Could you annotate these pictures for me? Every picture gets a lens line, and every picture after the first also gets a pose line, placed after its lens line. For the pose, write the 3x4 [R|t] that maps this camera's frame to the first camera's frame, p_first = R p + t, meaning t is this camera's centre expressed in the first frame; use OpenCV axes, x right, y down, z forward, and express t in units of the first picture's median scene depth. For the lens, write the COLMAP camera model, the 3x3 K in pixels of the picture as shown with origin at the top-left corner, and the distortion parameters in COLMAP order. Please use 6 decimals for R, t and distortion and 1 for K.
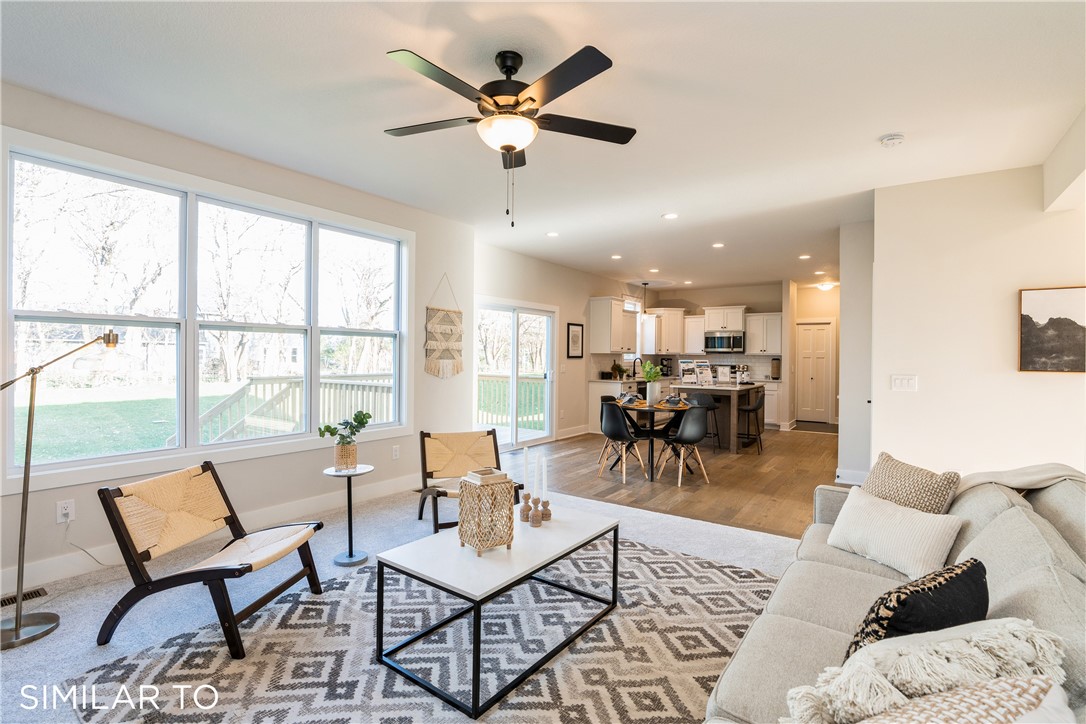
lens RADIAL K [[508.0, 0, 547.5], [0, 508.0, 358.9], [0, 0, 1]] dist [-0.016124, -0.000102]
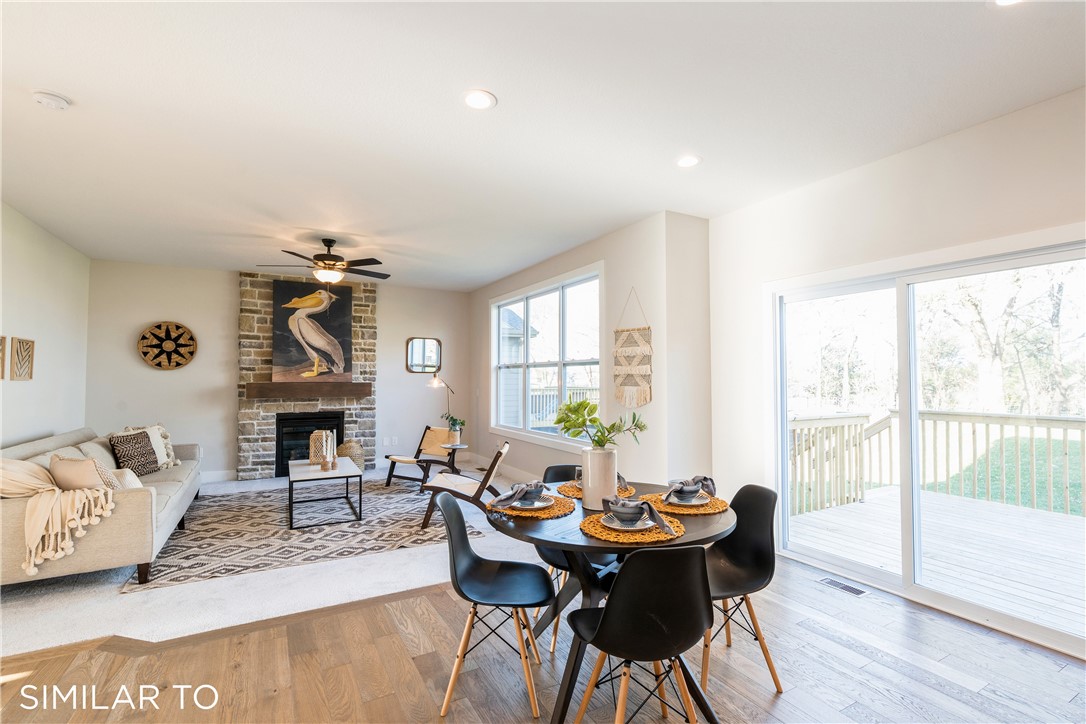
lens RADIAL K [[493.1, 0, 540.7], [0, 493.1, 365.8], [0, 0, 1]] dist [-0.005300, 0.000879]
pose [[-0.436672, -0.033678, -0.898990, 0.424821], [-0.010816, 0.999423, -0.032186, -0.003106], [0.899556, -0.004331, -0.436784, 0.832867]]
